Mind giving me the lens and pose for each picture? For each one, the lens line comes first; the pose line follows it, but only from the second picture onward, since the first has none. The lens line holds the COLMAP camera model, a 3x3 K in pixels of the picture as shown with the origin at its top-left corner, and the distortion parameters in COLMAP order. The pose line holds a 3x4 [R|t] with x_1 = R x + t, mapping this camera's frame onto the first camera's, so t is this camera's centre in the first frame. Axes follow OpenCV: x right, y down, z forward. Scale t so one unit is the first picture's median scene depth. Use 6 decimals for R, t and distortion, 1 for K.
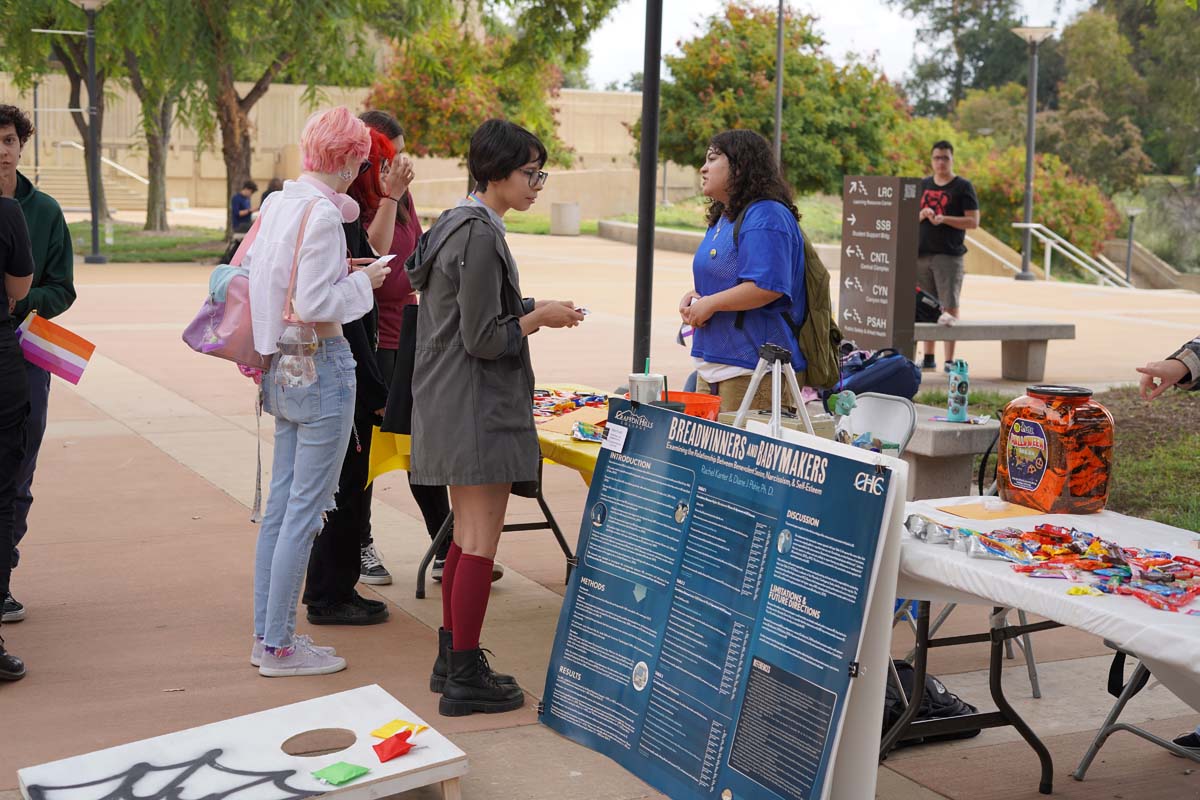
lens RADIAL K [[1675.0, 0, 597.7], [0, 1675.0, 293.8], [0, 0, 1]] dist [0.028365, 0.038632]
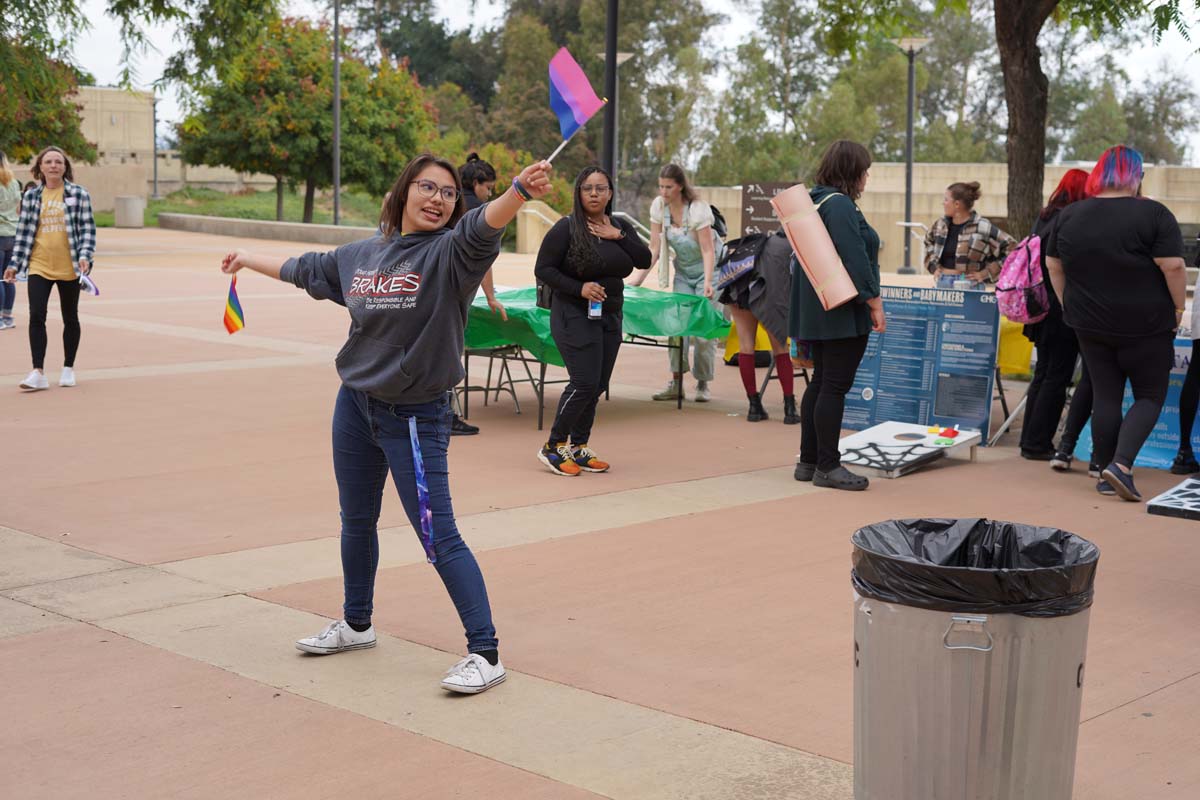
lens RADIAL K [[1707.6, 0, 600.0], [0, 1707.6, 400.0], [0, 0, 1]] dist [0.029357, 0.091291]
pose [[0.927790, -0.055748, 0.368915, -0.154381], [0.031696, 0.996977, 0.070944, 0.006980], [-0.371755, -0.054128, 0.926752, -0.138370]]
